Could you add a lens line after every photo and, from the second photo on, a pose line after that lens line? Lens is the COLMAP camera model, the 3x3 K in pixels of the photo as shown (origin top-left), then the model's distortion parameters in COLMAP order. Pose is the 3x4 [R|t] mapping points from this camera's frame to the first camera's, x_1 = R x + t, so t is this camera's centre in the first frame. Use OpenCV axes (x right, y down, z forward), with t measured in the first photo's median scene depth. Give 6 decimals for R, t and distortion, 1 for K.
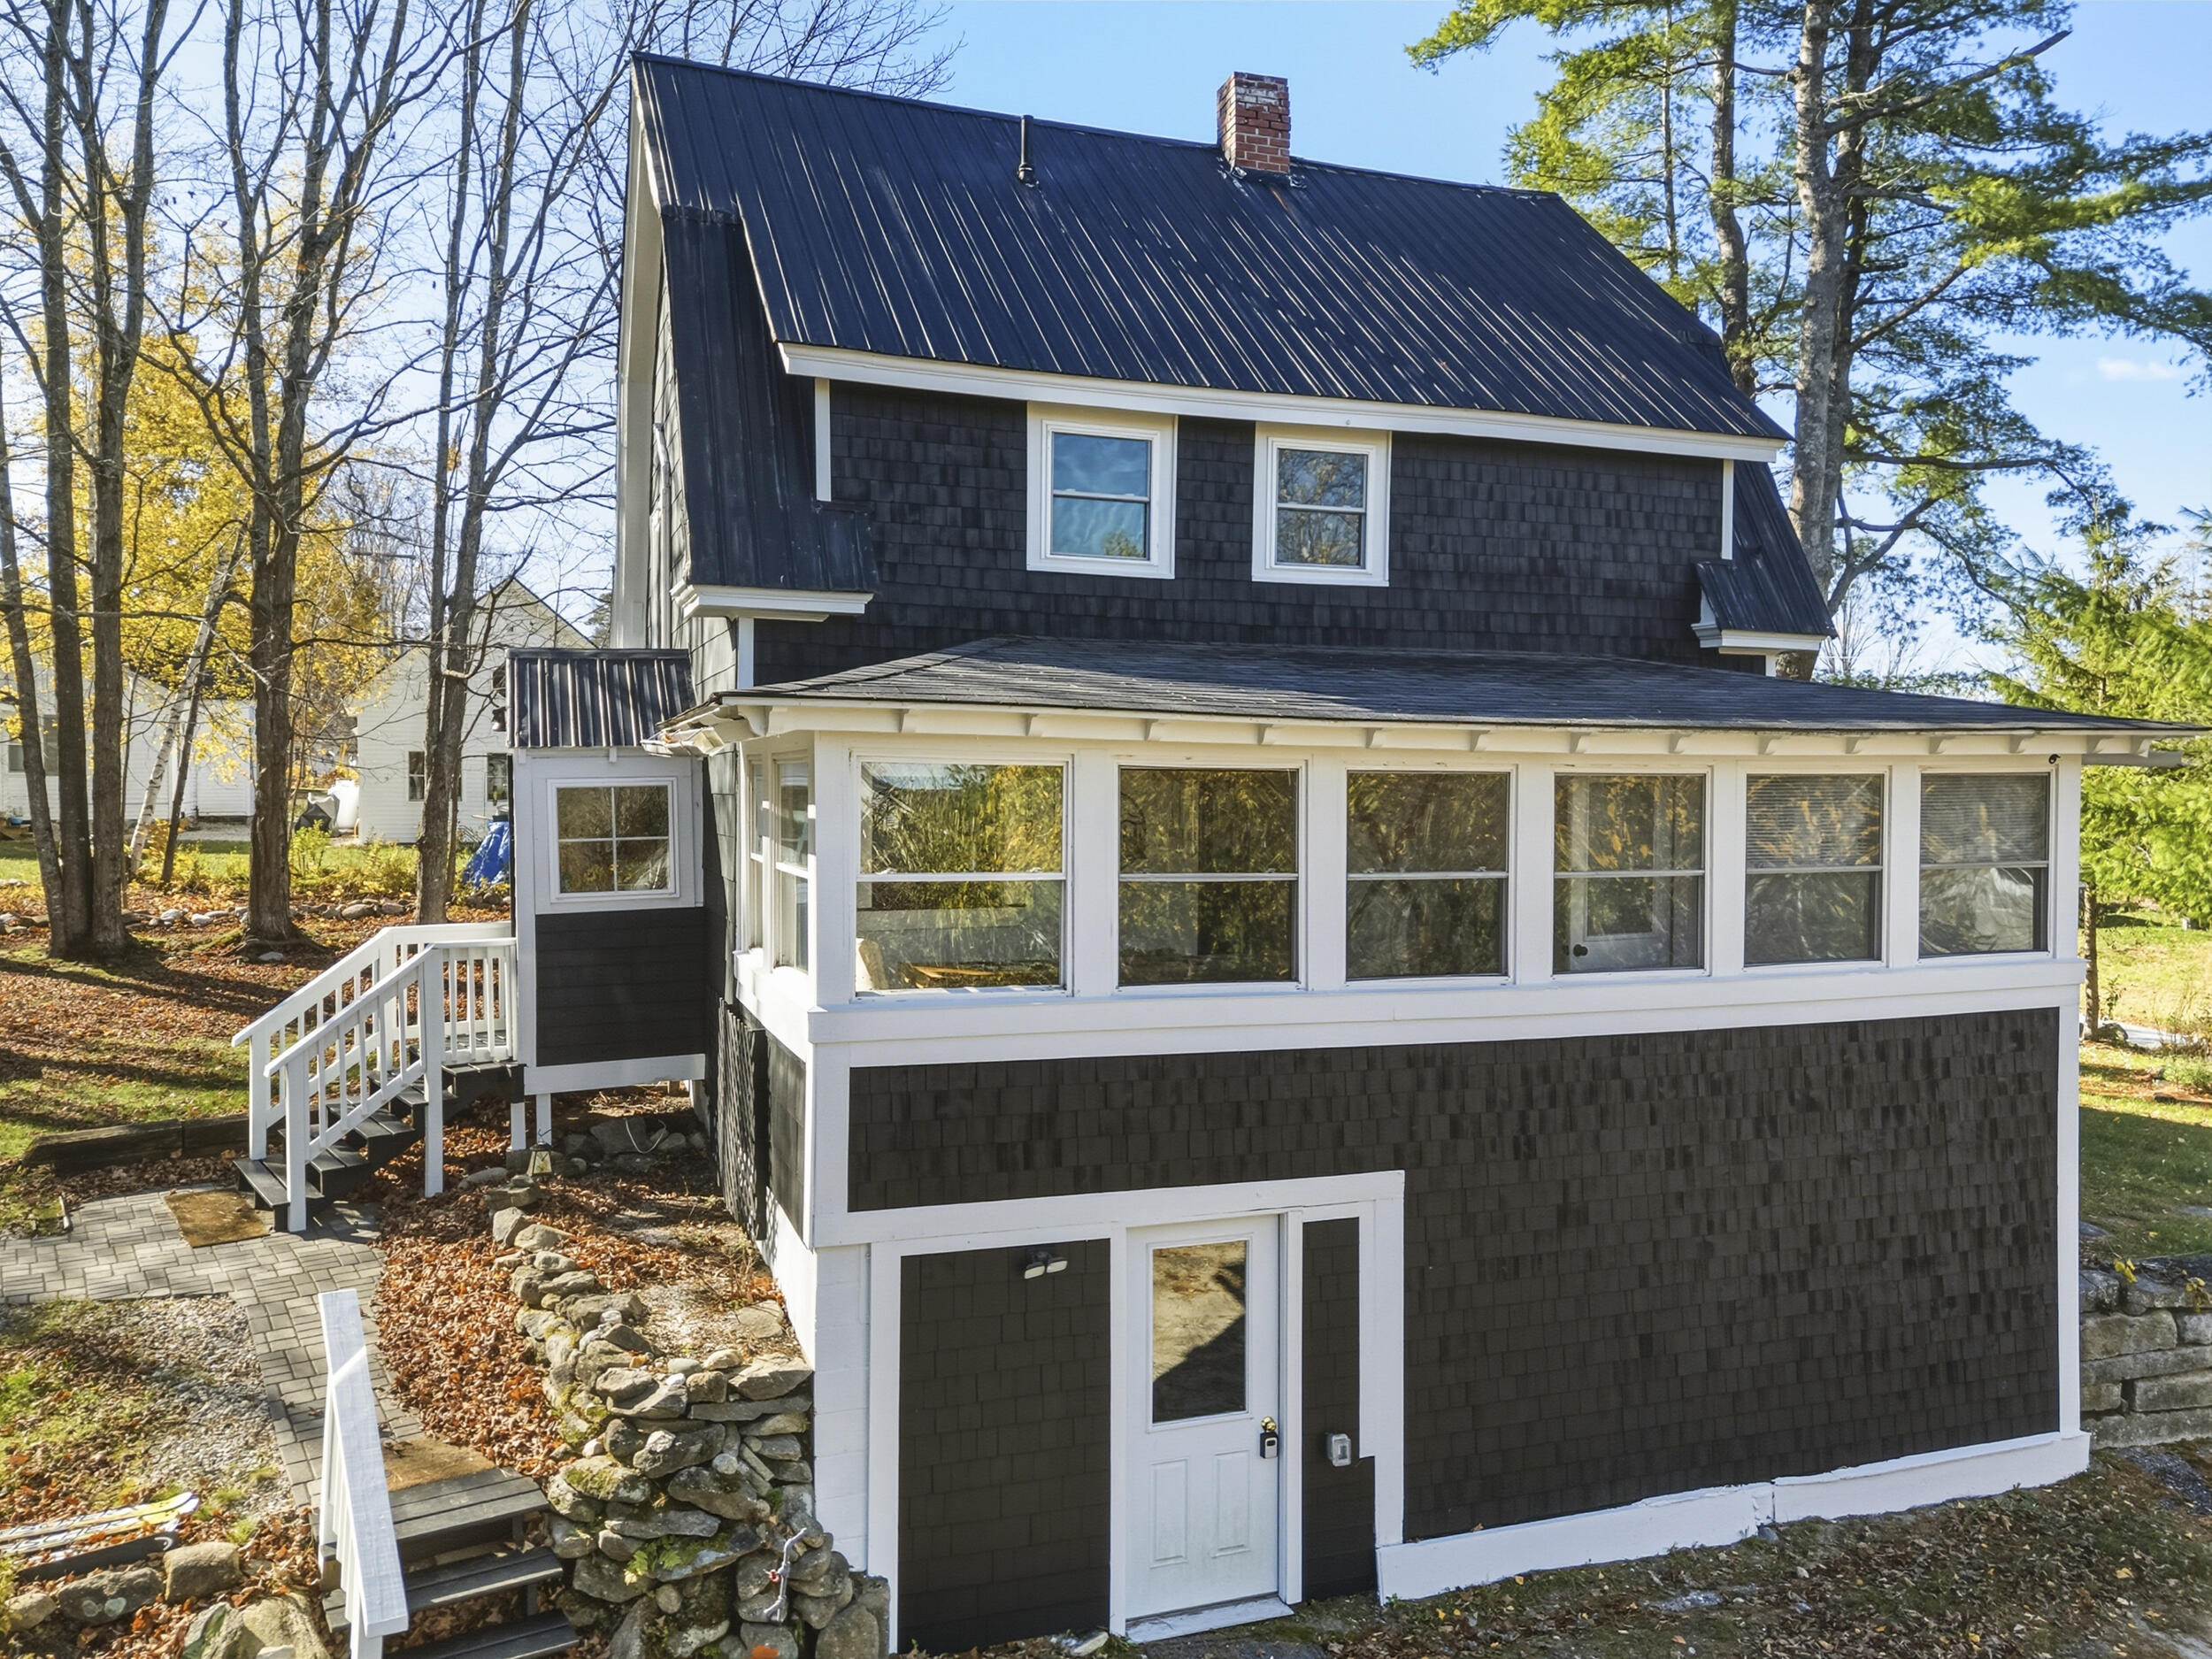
lens RADIAL K [[1576.4, 0, 1091.3], [0, 1576.4, 816.3], [0, 0, 1]] dist [0.055875, -0.067006]
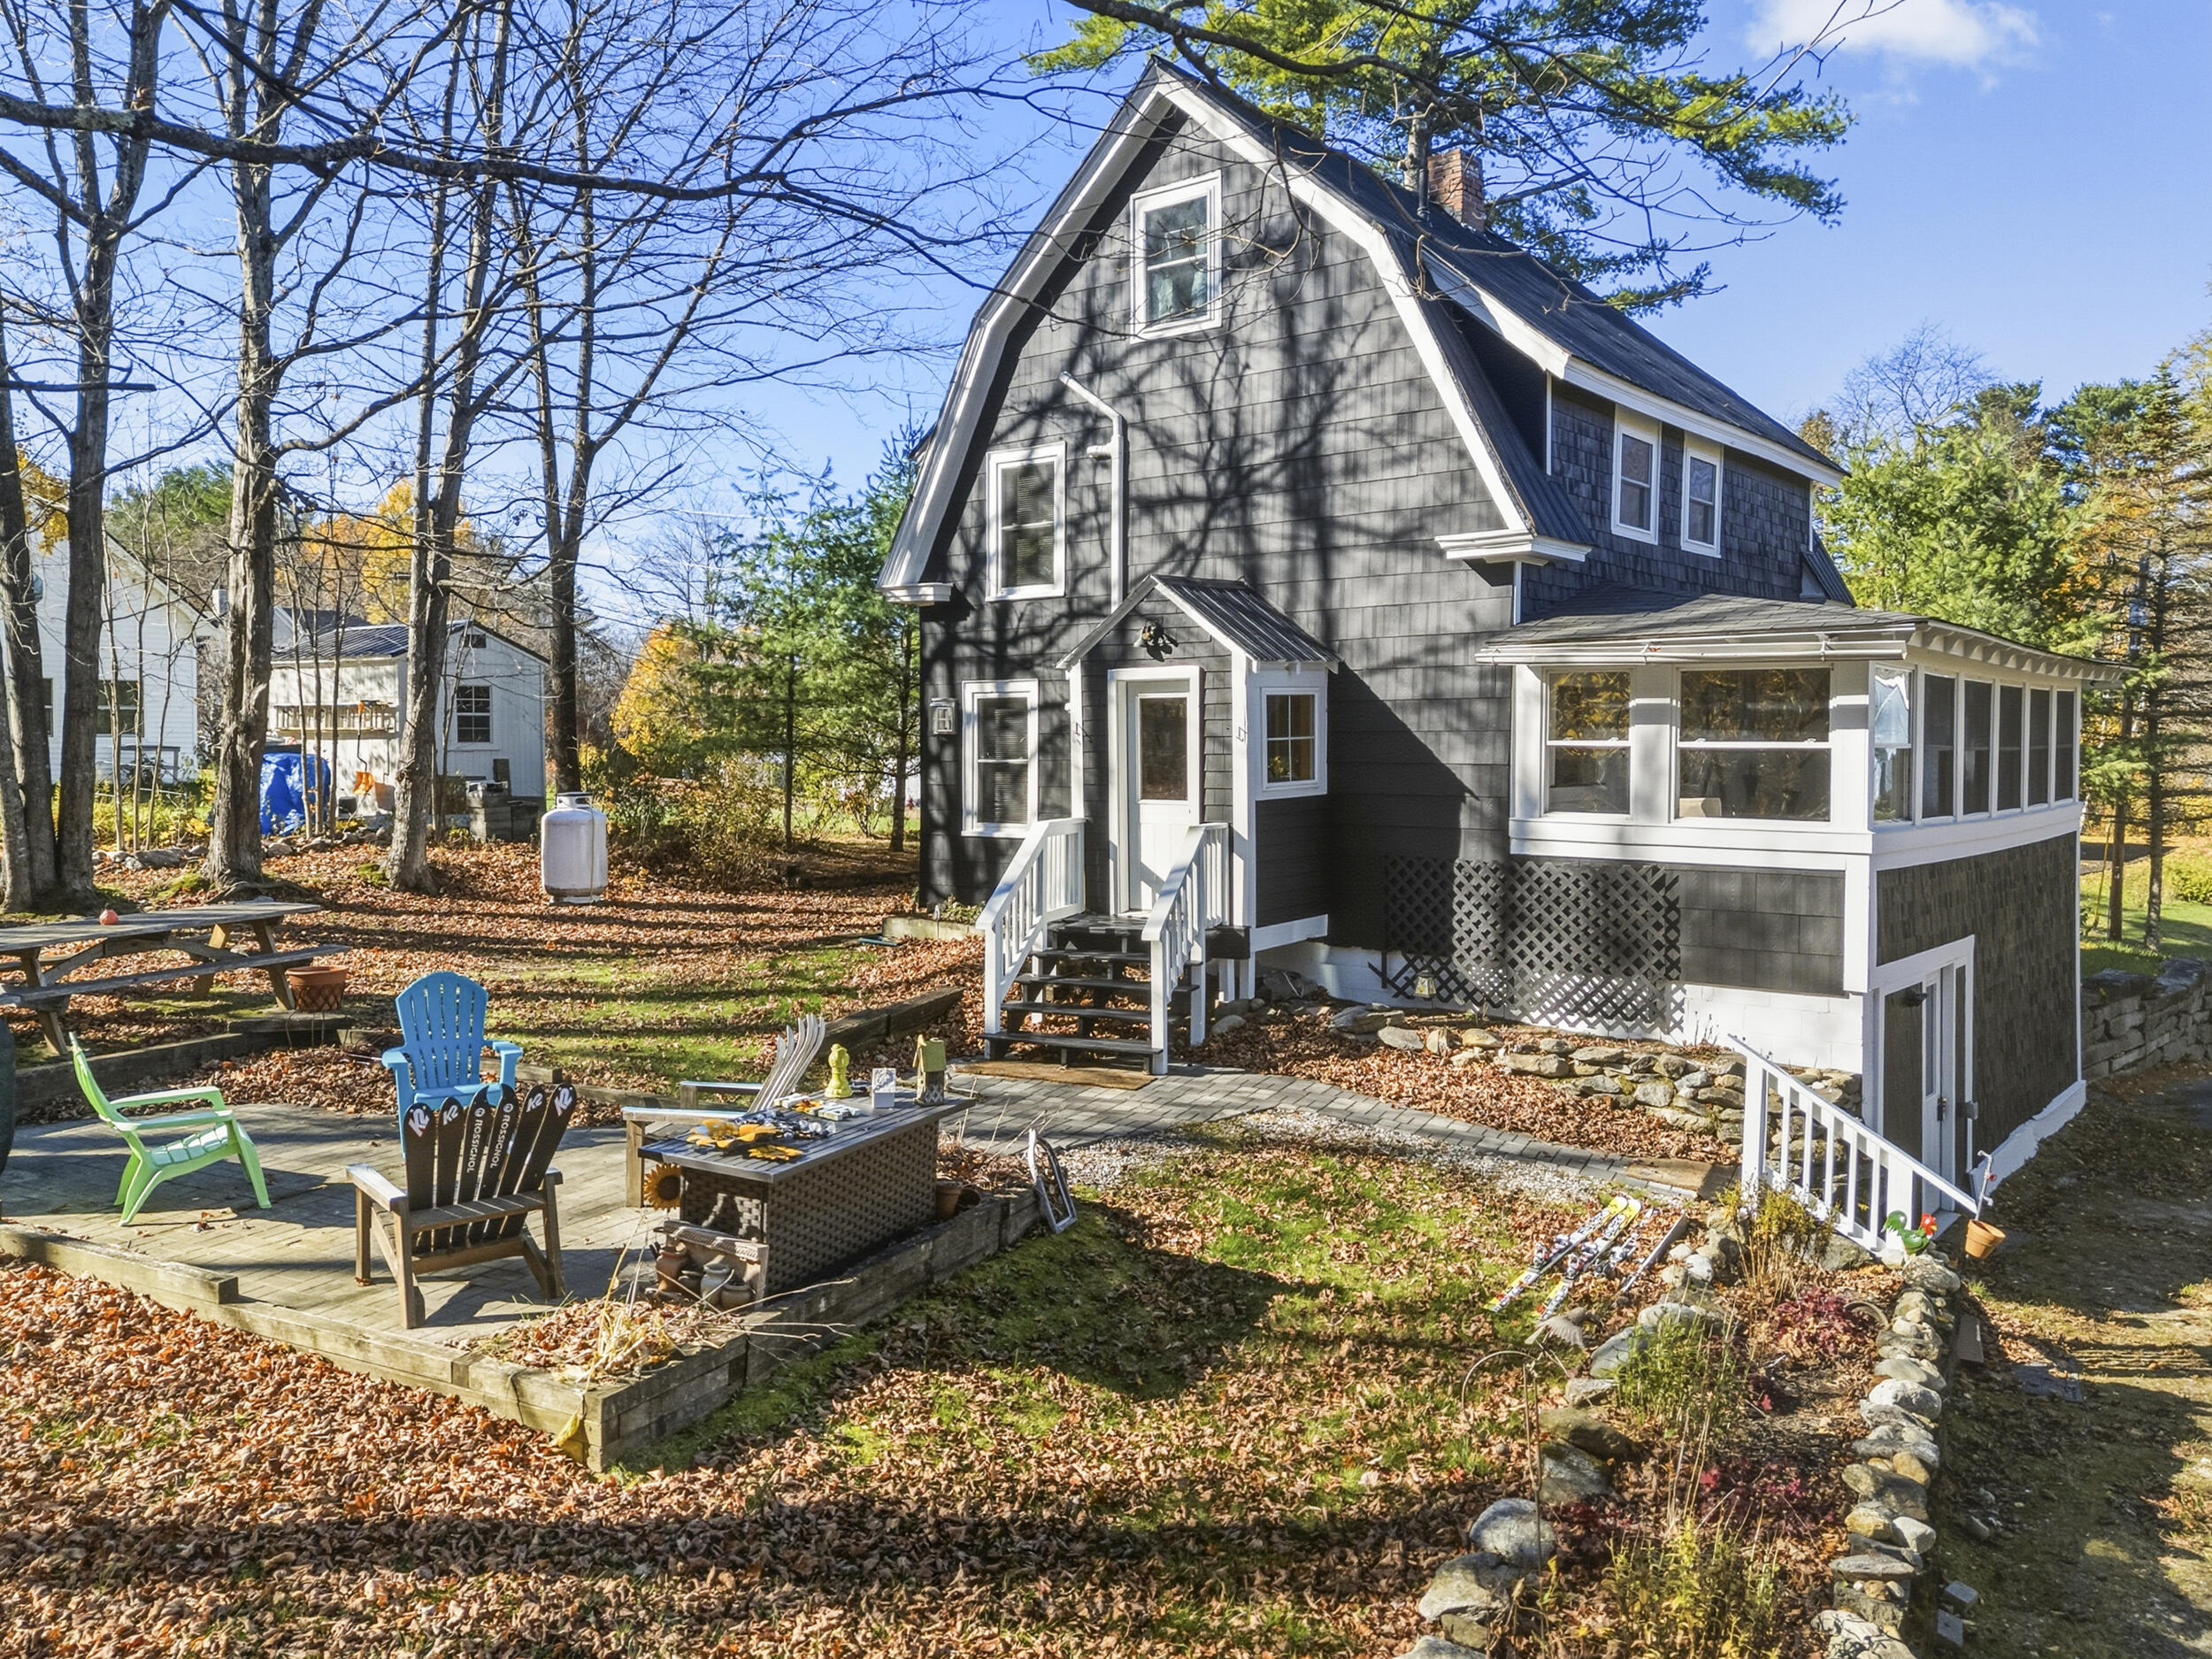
lens RADIAL K [[1576.4, 0, 1091.3], [0, 1576.4, 816.3], [0, 0, 1]] dist [0.055875, -0.067006]
pose [[0.868755, -0.022524, 0.494730, -1.053853], [0.009235, 0.999528, 0.029290, 0.038463], [-0.495157, -0.020878, 0.868553, 0.039820]]
